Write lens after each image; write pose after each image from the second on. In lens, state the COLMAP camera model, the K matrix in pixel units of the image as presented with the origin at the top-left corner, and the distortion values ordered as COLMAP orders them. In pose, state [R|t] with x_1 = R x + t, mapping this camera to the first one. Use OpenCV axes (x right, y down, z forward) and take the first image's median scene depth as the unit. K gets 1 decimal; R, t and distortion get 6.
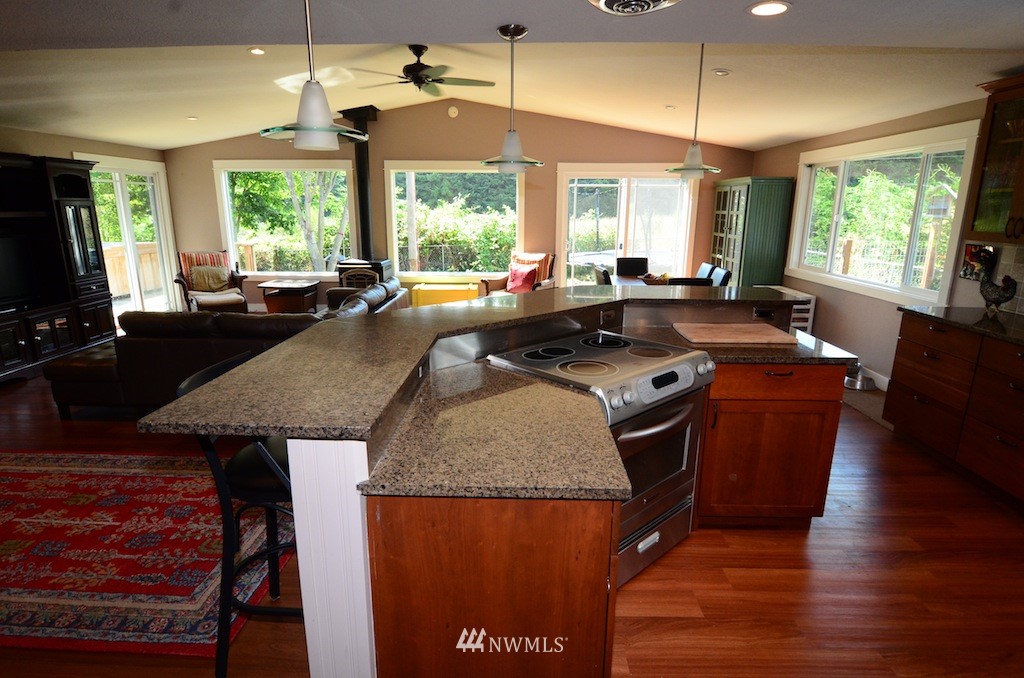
lens RADIAL K [[545.5, 0, 507.1], [0, 545.5, 347.9], [0, 0, 1]] dist [-0.001124, -0.012081]
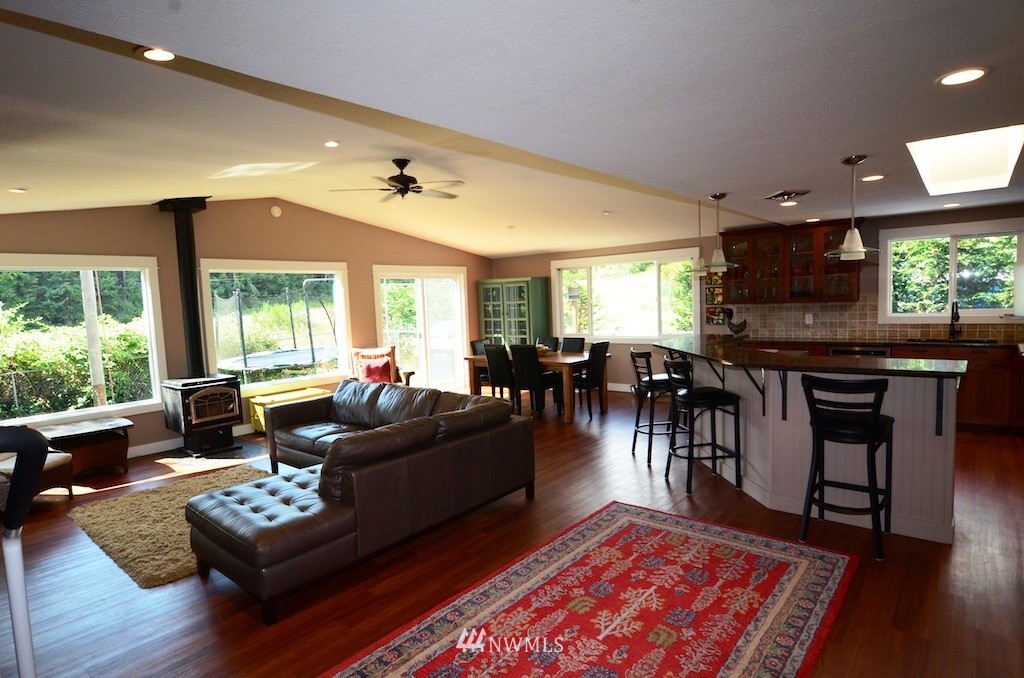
lens RADIAL K [[545.5, 0, 507.1], [0, 545.5, 347.9], [0, 0, 1]] dist [-0.001124, -0.012081]
pose [[0.628061, -0.099912, 0.771724, -0.599021], [0.236821, 0.969223, -0.067253, -0.044262], [-0.741253, 0.225000, 0.632392, 0.157450]]
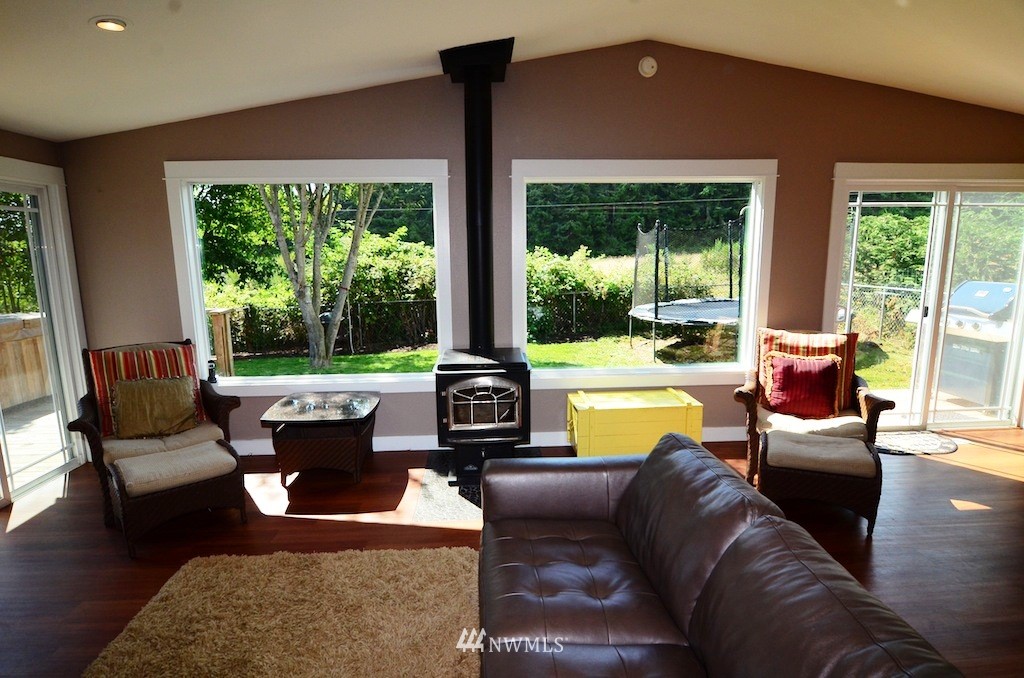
lens RADIAL K [[545.5, 0, 507.1], [0, 545.5, 347.9], [0, 0, 1]] dist [-0.001124, -0.012081]
pose [[0.996912, -0.029921, 0.072600, -0.277510], [0.035291, 0.996645, -0.073851, -0.131712], [-0.070147, 0.076185, 0.994623, 0.511500]]
